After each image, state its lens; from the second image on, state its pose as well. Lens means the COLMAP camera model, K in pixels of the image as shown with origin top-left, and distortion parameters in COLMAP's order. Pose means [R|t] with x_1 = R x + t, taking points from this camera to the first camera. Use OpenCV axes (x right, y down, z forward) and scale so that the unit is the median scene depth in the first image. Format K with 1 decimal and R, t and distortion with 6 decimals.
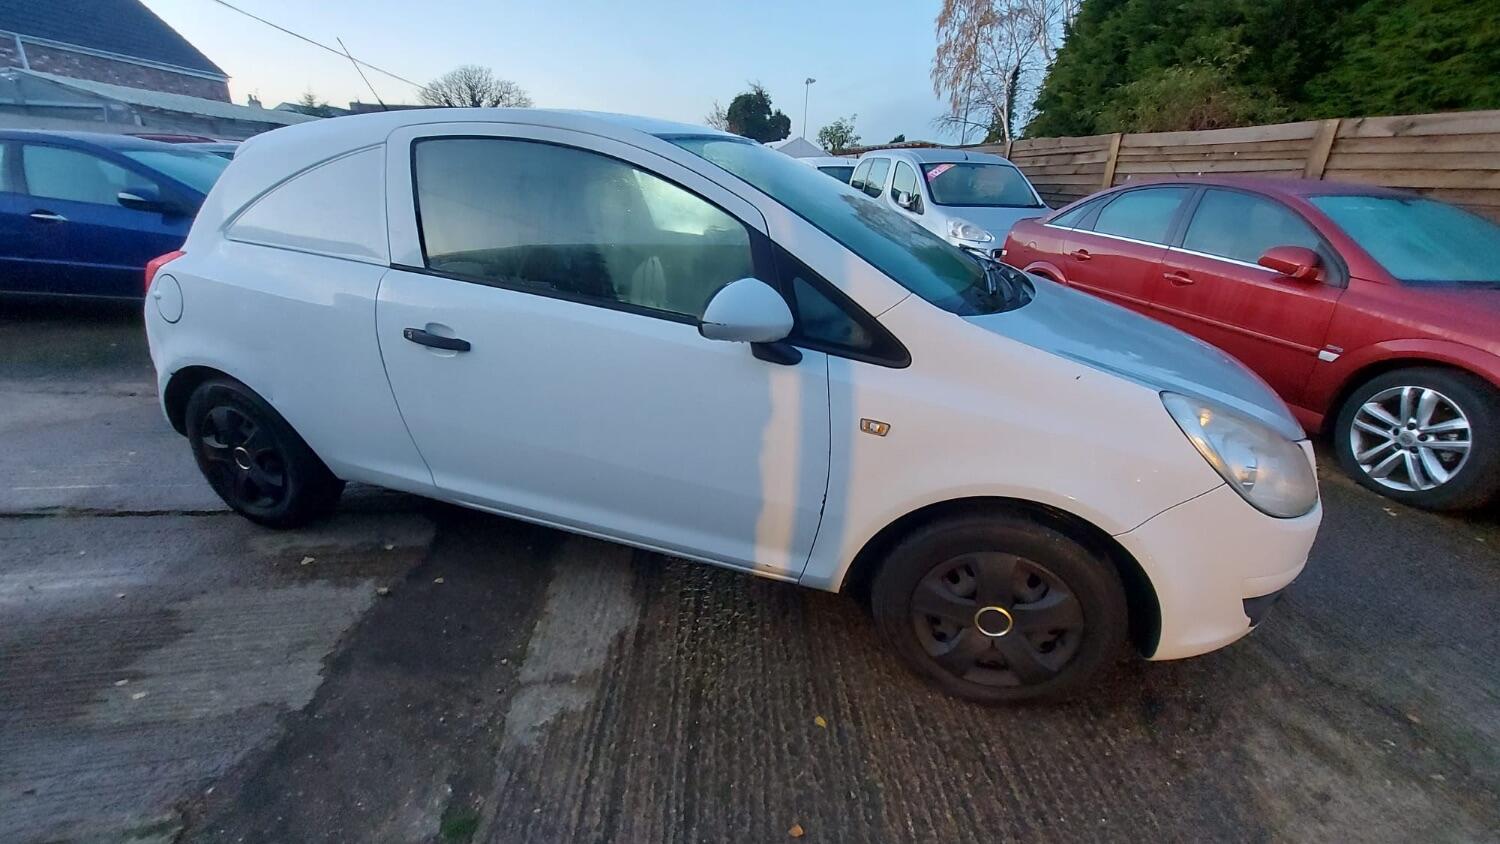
lens RADIAL K [[599.5, 0, 748.3], [0, 599.5, 418.0], [0, 0, 1]] dist [-0.015091, 0.000698]
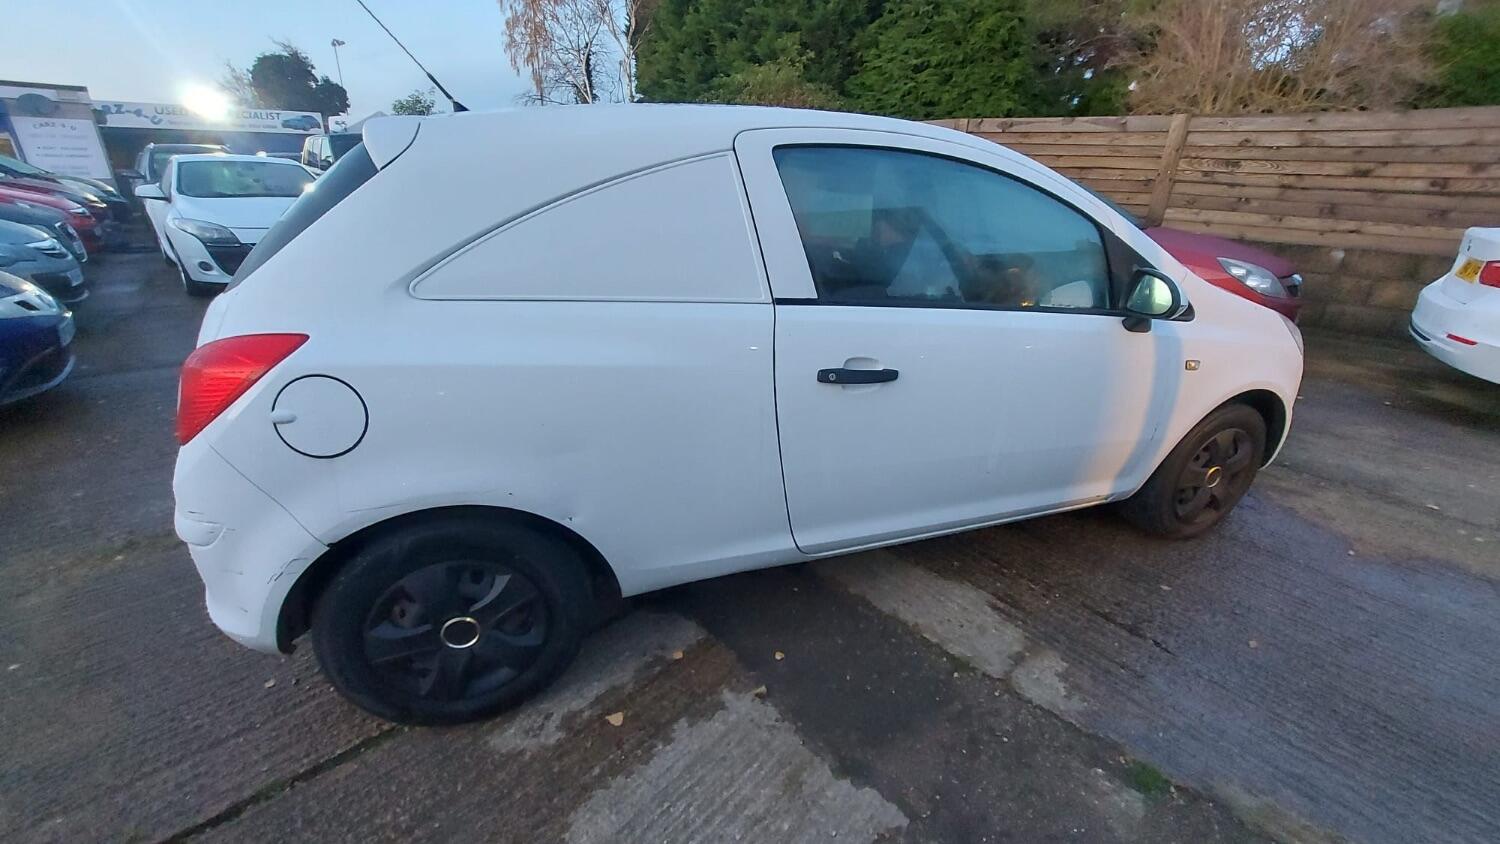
lens RADIAL K [[599.5, 0, 741.7], [0, 599.5, 424.3], [0, 0, 1]] dist [-0.015091, 0.000698]
pose [[0.799054, -0.249405, 0.547093, -0.271970], [0.227297, 0.967687, 0.109164, -0.046102], [-0.556641, 0.037125, 0.829923, 0.083475]]
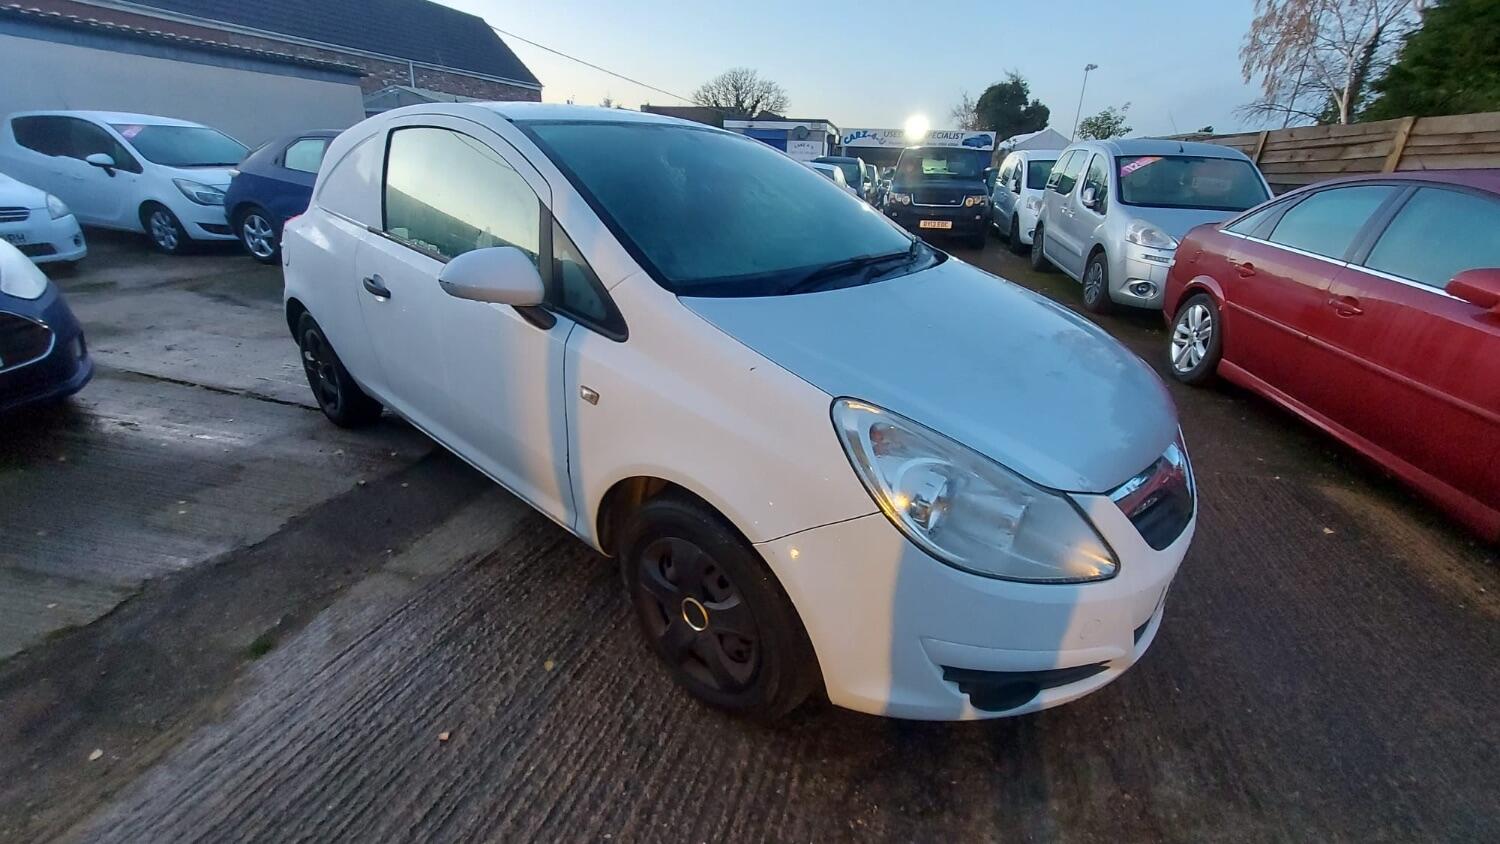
lens RADIAL K [[599.5, 0, 750.6], [0, 599.5, 412.8], [0, 0, 1]] dist [-0.015091, 0.000698]
pose [[0.925401, 0.148144, -0.348836, 0.159448], [-0.148486, 0.988575, 0.025922, -0.004419], [0.348691, 0.027809, 0.936825, 0.023240]]
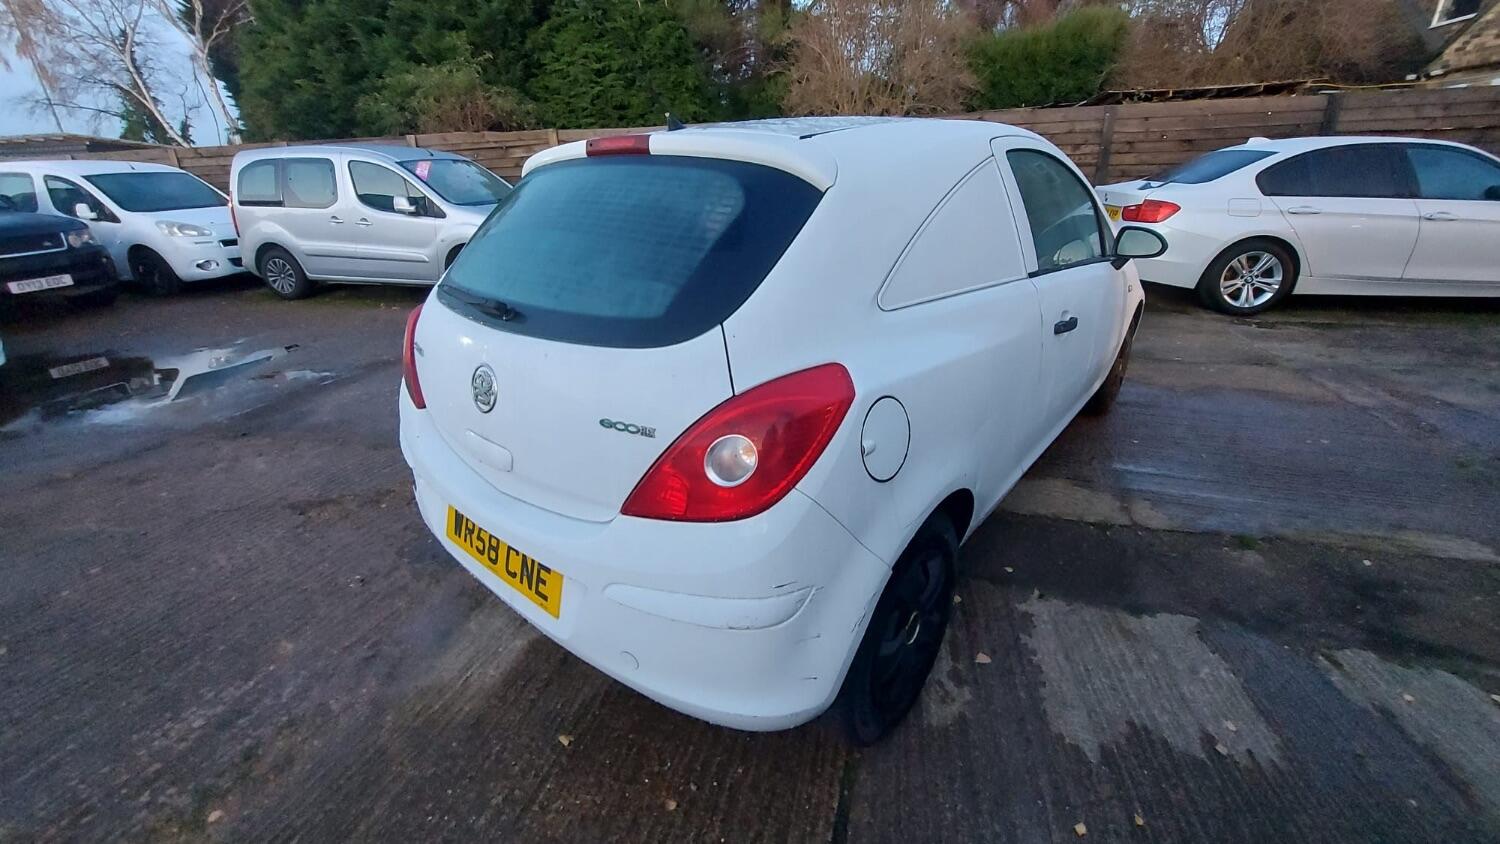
lens RADIAL K [[599.5, 0, 750.7], [0, 599.5, 423.5], [0, 0, 1]] dist [-0.015091, 0.000698]
pose [[0.368365, -0.401385, 0.838569, -0.418784], [0.381814, 0.887732, 0.257195, -0.114997], [-0.847659, 0.225436, 0.480264, 0.233640]]
